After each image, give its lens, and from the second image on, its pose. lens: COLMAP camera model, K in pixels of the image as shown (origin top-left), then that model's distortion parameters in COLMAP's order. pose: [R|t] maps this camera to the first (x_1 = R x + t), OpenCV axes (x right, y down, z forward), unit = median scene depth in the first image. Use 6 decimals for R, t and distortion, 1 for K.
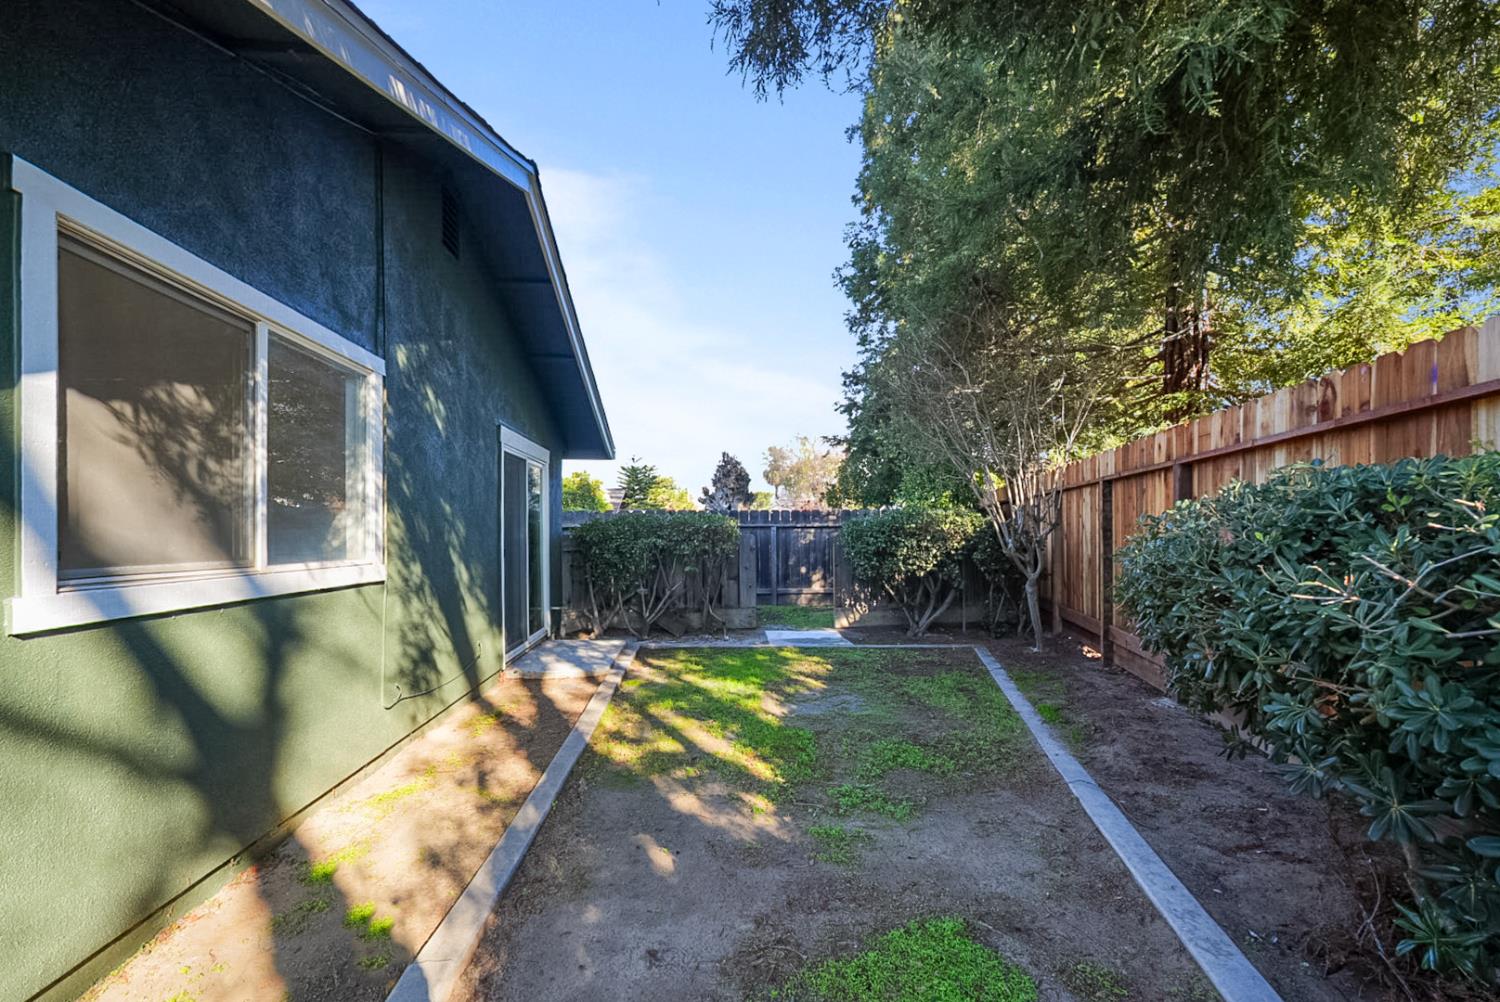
lens RADIAL K [[671.6, 0, 749.4], [0, 671.6, 527.0], [0, 0, 1]] dist [-0.001538, -0.000154]
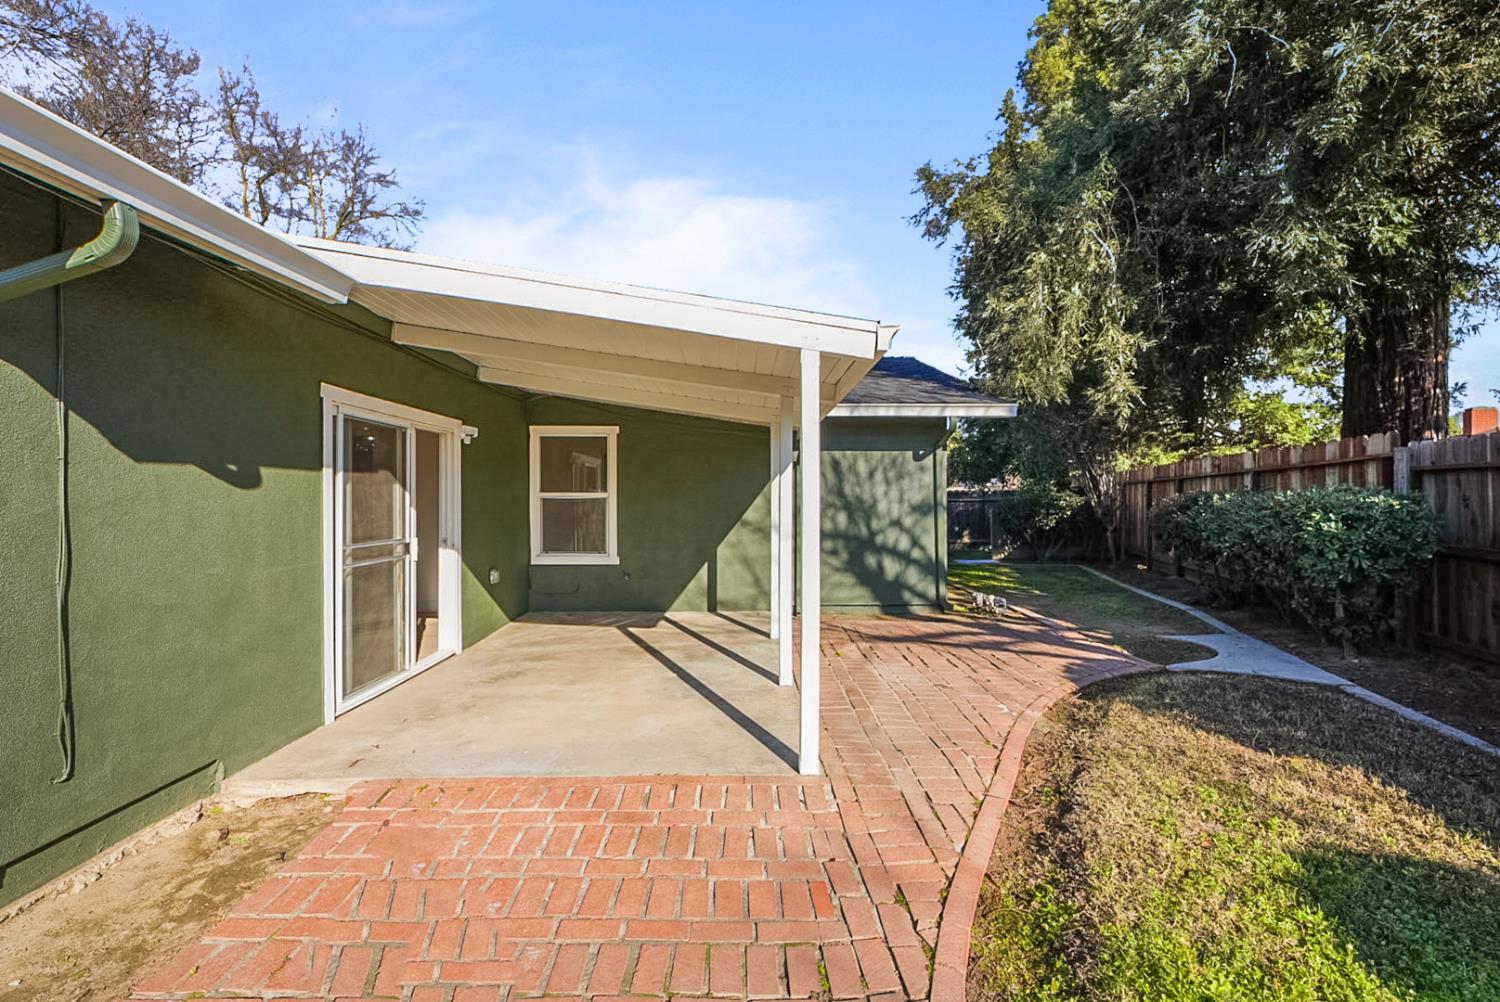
lens RADIAL K [[671.6, 0, 747.3], [0, 671.6, 501.6], [0, 0, 1]] dist [-0.001538, -0.000154]
pose [[0.997984, 0.005874, -0.063200, -0.499928], [-0.005664, 0.999978, 0.003505, -0.005776], [0.063219, -0.003140, 0.997995, -0.995219]]
